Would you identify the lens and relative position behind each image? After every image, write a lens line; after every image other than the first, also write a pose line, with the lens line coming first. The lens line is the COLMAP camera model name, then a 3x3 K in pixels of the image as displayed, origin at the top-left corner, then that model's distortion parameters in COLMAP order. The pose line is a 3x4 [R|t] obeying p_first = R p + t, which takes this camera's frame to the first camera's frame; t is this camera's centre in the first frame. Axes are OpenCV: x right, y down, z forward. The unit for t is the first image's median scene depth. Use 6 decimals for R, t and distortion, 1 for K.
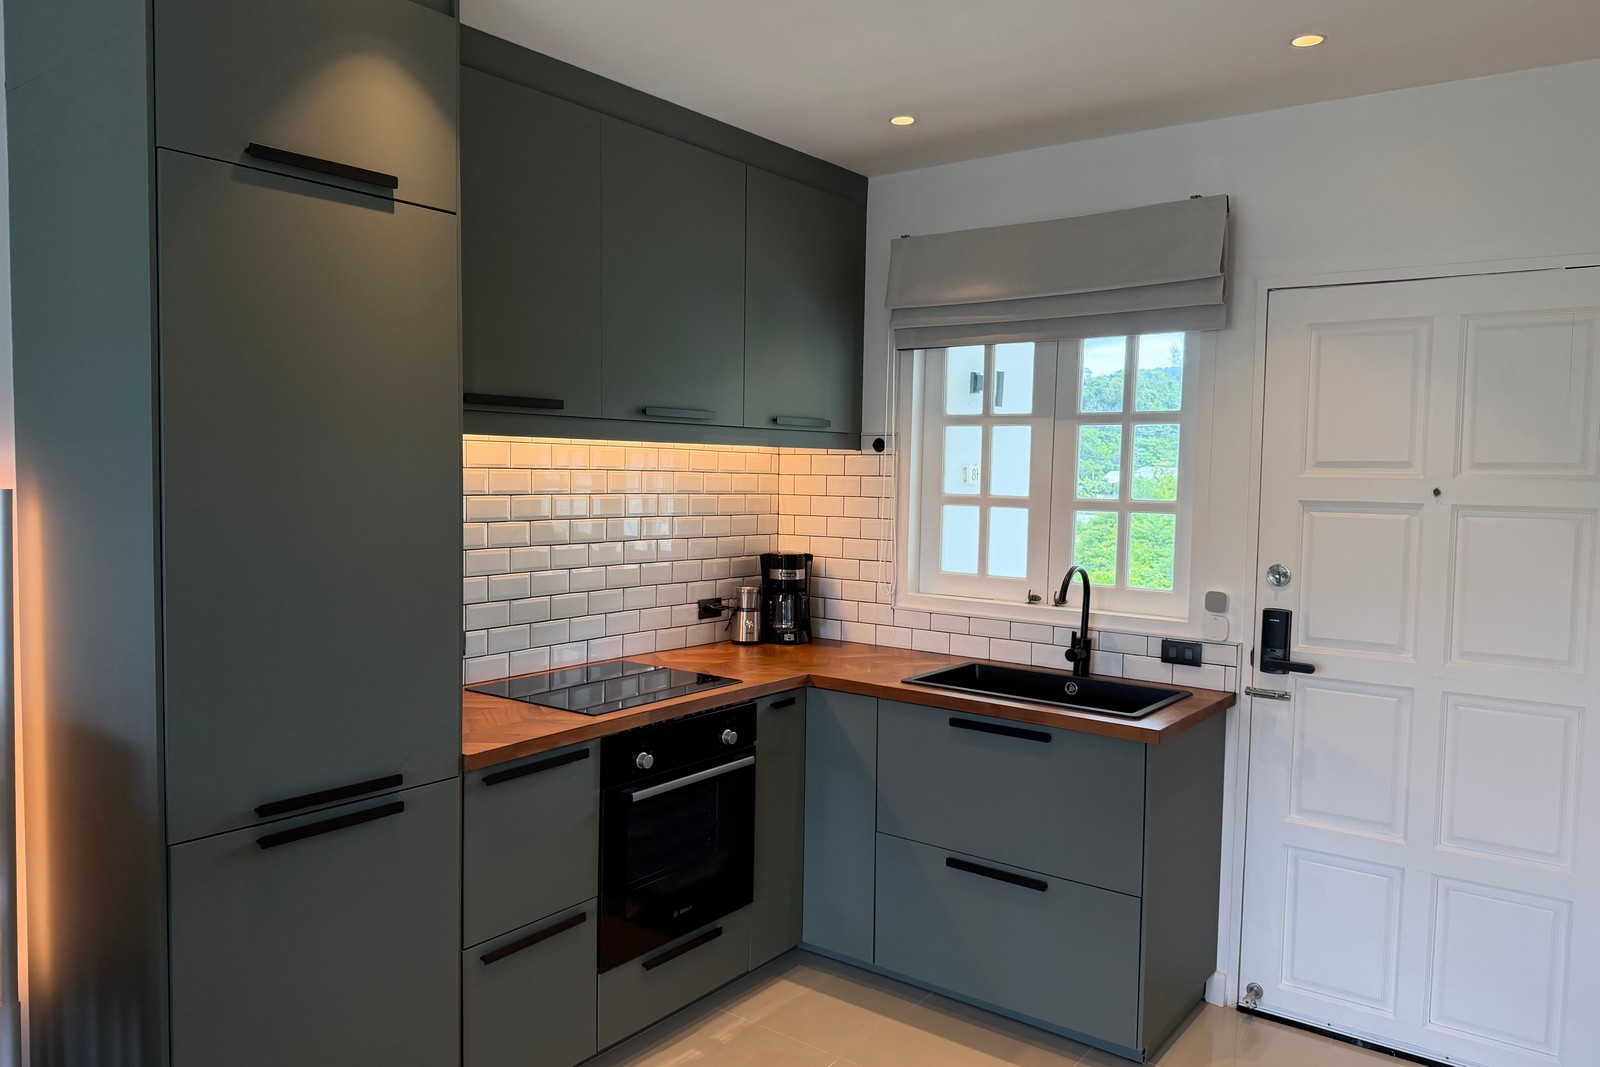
lens RADIAL K [[1135.3, 0, 796.4], [0, 1135.3, 518.1], [0, 0, 1]] dist [0.043667, -0.059792]
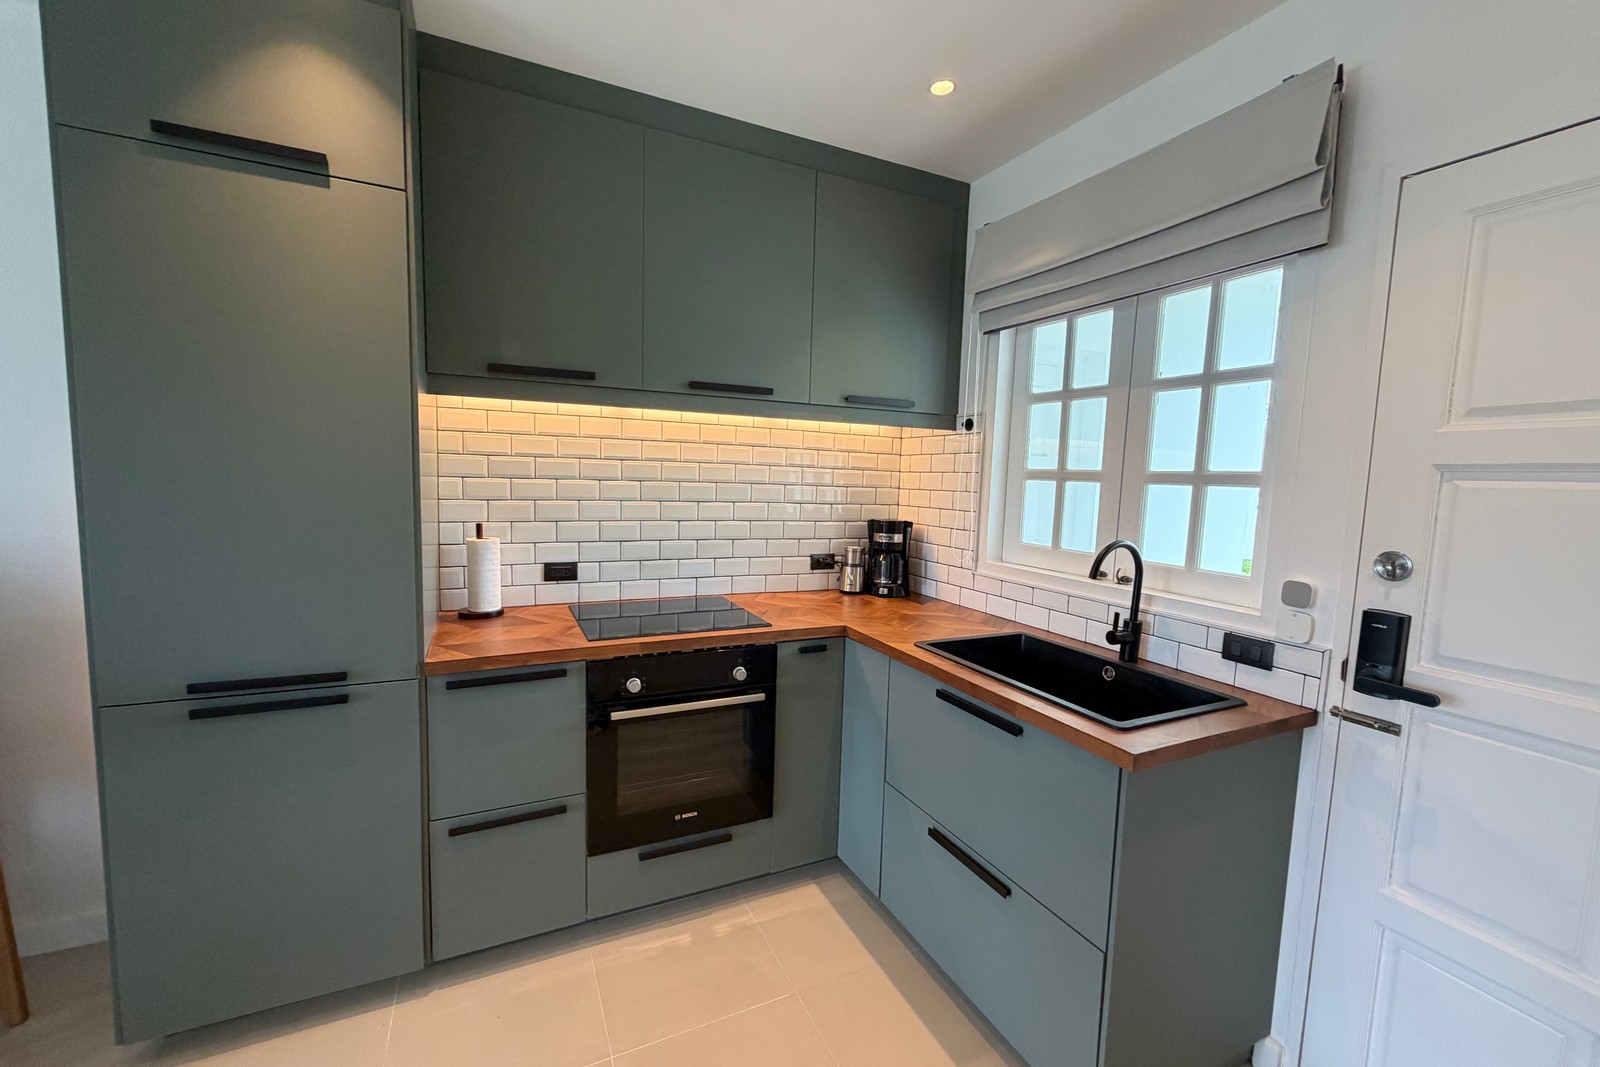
lens RADIAL K [[649.9, 0, 795.1], [0, 649.9, 533.3], [0, 0, 1]] dist [-0.001914, 0.003320]
pose [[0.887398, 0.052036, -0.458058, 0.249373], [-0.036397, 0.998416, 0.042909, 0.022447], [0.459565, -0.021405, 0.887886, 0.411743]]
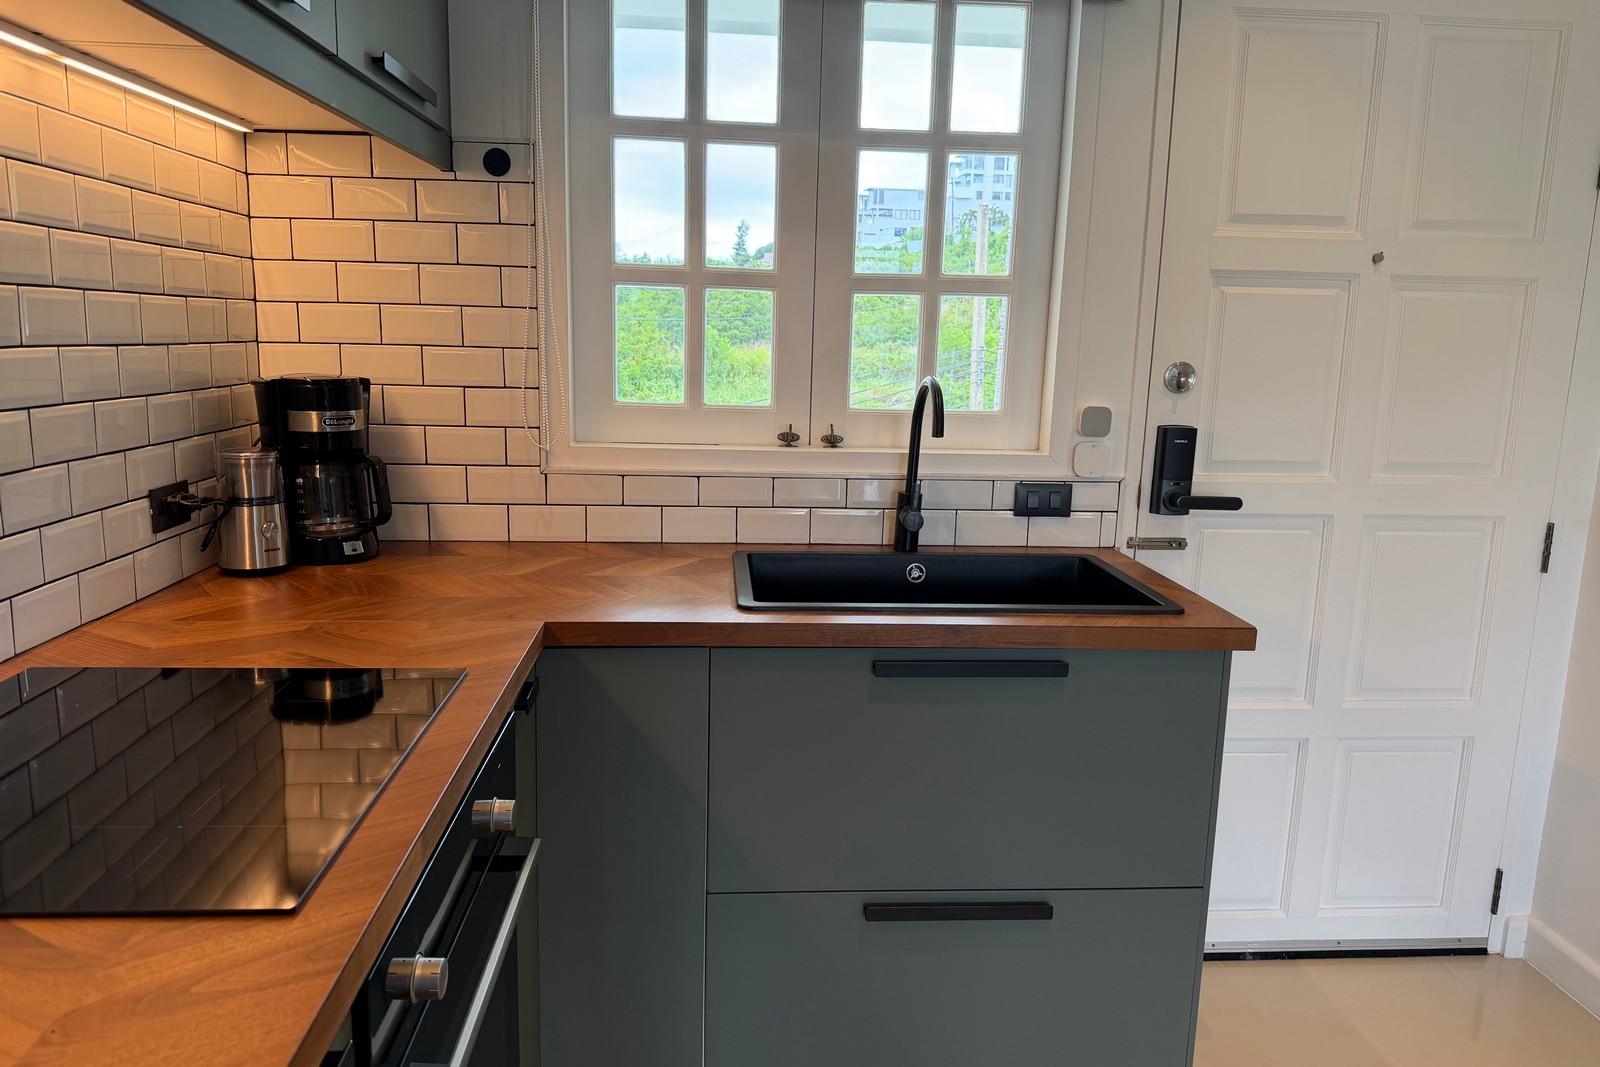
lens RADIAL K [[1135.3, 0, 807.4], [0, 1135.3, 531.9], [0, 0, 1]] dist [0.043667, -0.059792]
pose [[0.744680, -0.115970, 0.657269, -0.211857], [0.018315, 0.987968, 0.153568, 0.028852], [-0.667170, -0.102321, 0.737844, 0.573087]]
